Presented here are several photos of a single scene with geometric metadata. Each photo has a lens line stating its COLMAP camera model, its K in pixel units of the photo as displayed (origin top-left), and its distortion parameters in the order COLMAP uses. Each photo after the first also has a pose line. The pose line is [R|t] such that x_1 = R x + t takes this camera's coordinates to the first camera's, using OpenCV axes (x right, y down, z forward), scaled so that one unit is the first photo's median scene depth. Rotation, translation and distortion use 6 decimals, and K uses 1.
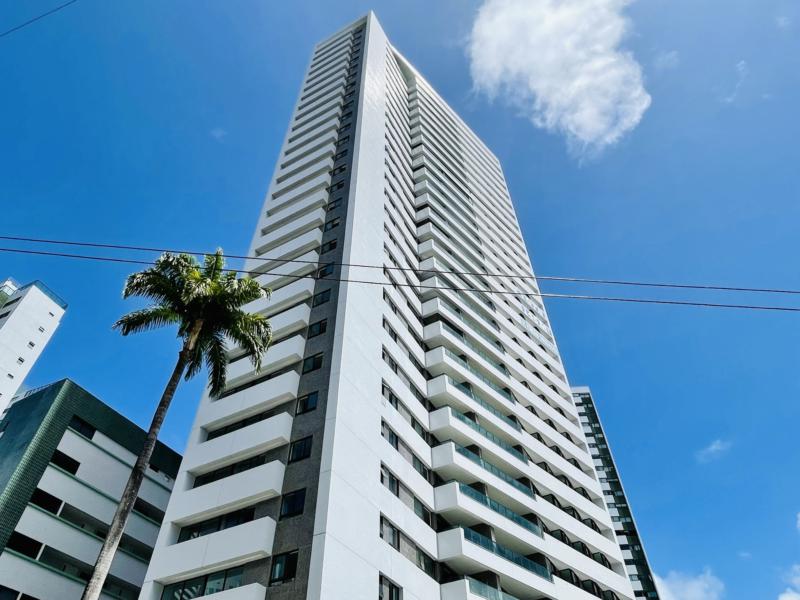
lens RADIAL K [[548.0, 0, 397.8], [0, 548.0, 299.0], [0, 0, 1]] dist [0.003161, -0.016202]
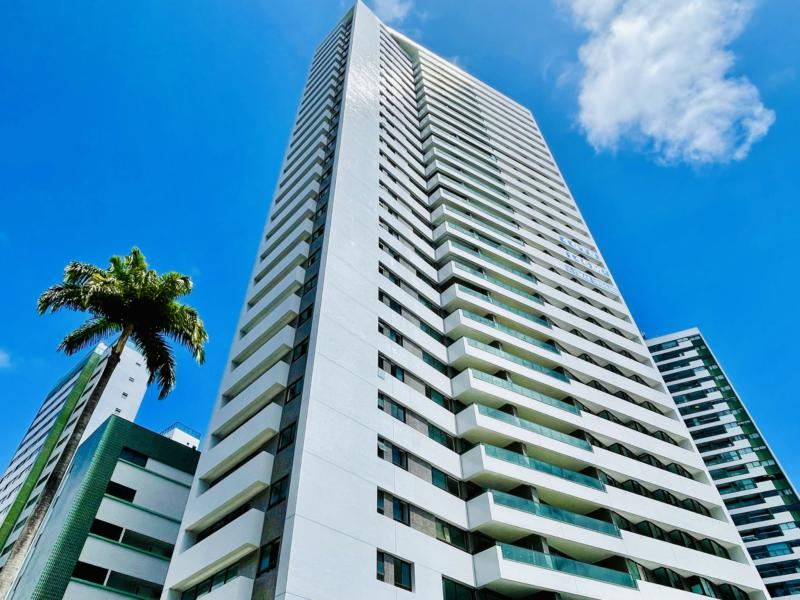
lens RADIAL K [[548.0, 0, 398.9], [0, 548.0, 300.0], [0, 0, 1]] dist [0.003161, -0.016202]
pose [[0.958049, -0.220638, -0.182923, 0.178482], [0.221556, 0.975022, -0.015663, 0.072202], [0.181810, -0.025521, 0.983002, 0.066966]]
